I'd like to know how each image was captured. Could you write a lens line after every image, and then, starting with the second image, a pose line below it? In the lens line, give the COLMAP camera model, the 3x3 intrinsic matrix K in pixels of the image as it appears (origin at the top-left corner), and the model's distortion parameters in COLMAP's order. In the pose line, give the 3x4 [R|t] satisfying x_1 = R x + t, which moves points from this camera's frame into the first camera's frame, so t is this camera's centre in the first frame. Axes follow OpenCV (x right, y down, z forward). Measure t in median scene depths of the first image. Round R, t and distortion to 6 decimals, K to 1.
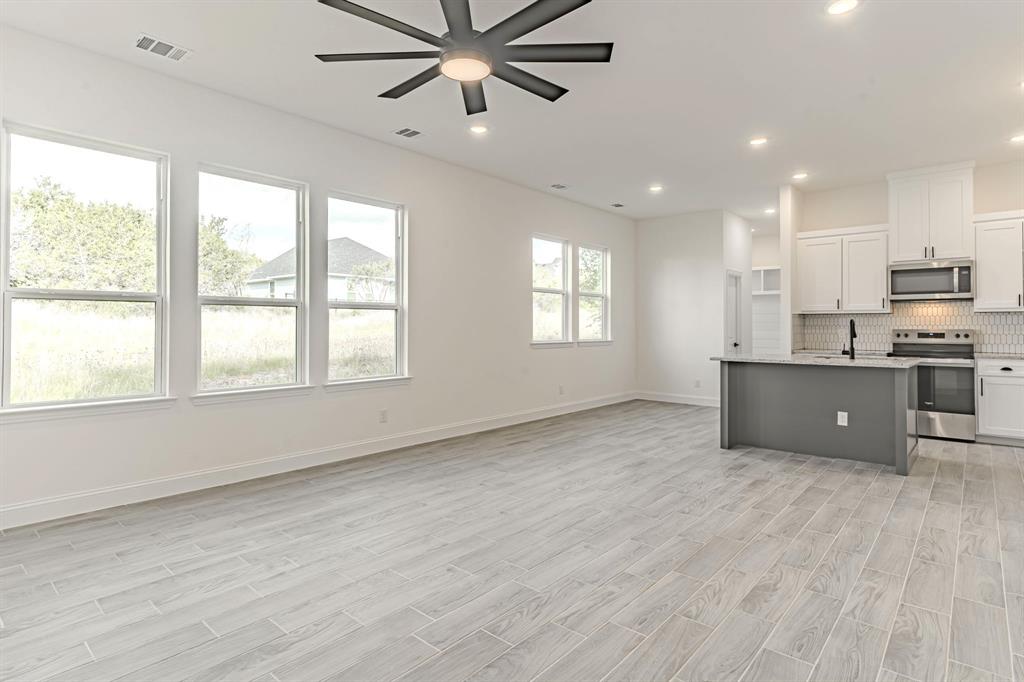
lens RADIAL K [[522.6, 0, 529.2], [0, 522.6, 320.8], [0, 0, 1]] dist [0.001919, -0.000322]
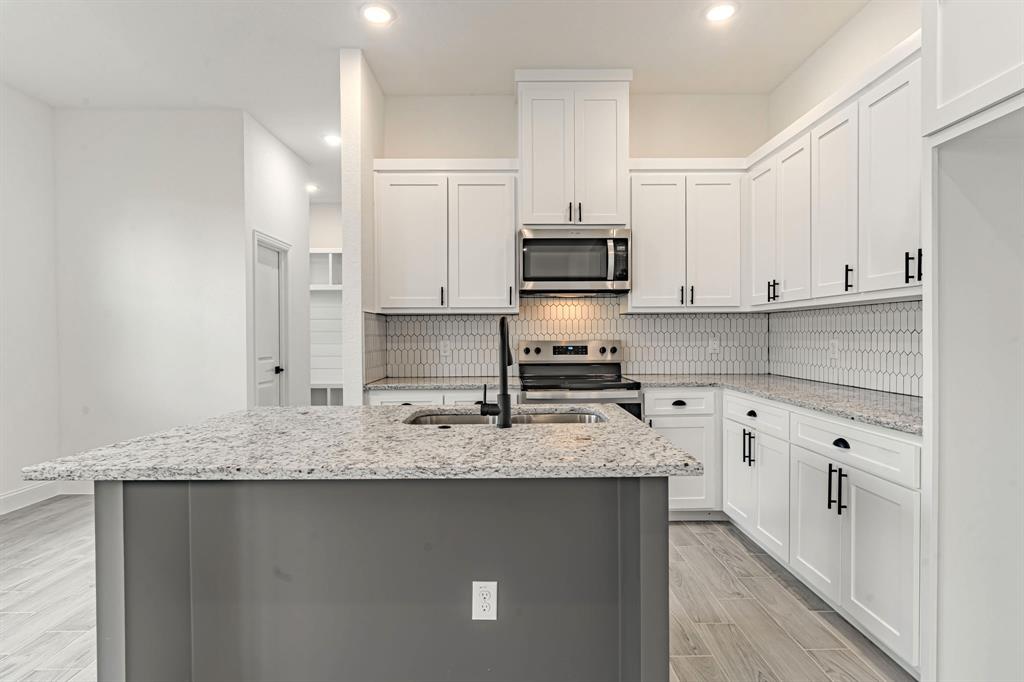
lens RADIAL K [[522.6, 0, 509.1], [0, 522.6, 342.0], [0, 0, 1]] dist [0.001919, -0.000322]
pose [[0.757659, -0.011025, 0.652557, 0.295833], [-0.001249, 0.999831, 0.018342, 0.006672], [-0.652649, -0.014712, 0.757517, 0.557068]]
